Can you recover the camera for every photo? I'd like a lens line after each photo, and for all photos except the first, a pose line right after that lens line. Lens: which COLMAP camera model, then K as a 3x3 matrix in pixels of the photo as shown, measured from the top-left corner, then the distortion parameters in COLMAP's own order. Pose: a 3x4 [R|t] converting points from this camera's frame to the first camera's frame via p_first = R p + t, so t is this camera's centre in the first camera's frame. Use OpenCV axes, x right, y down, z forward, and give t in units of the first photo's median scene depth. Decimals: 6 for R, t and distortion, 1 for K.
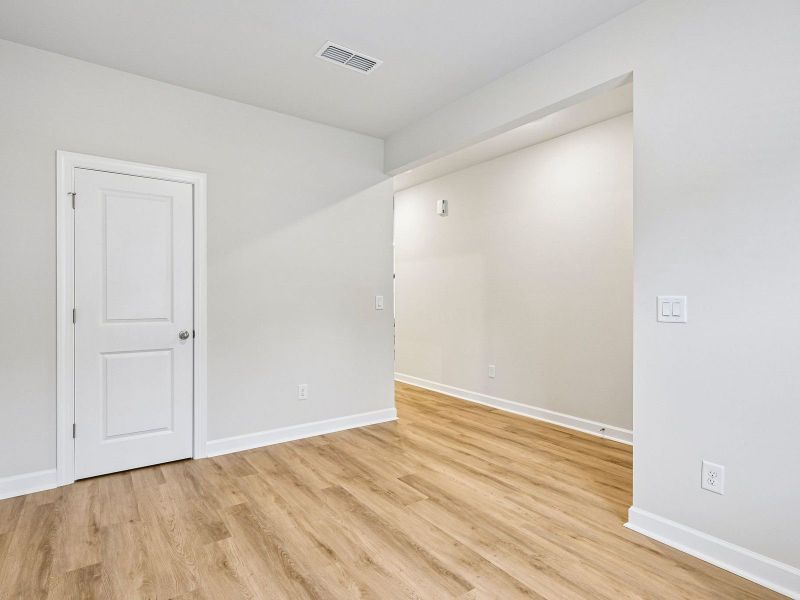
lens RADIAL K [[406.6, 0, 399.3], [0, 406.6, 298.6], [0, 0, 1]] dist [-0.001379, -0.000577]
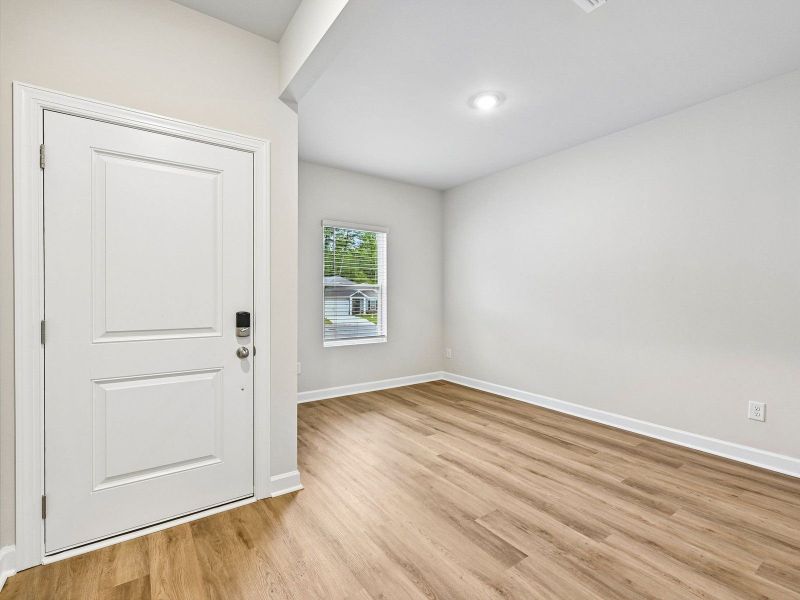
lens RADIAL K [[382.4, 0, 401.0], [0, 382.4, 299.7], [0, 0, 1]] dist [-0.004441, 0.000970]
pose [[-0.999987, -0.002994, -0.004219, 0.254876], [-0.003026, 0.999968, 0.007470, 0.001670], [0.004197, 0.007483, -0.999963, 1.950248]]
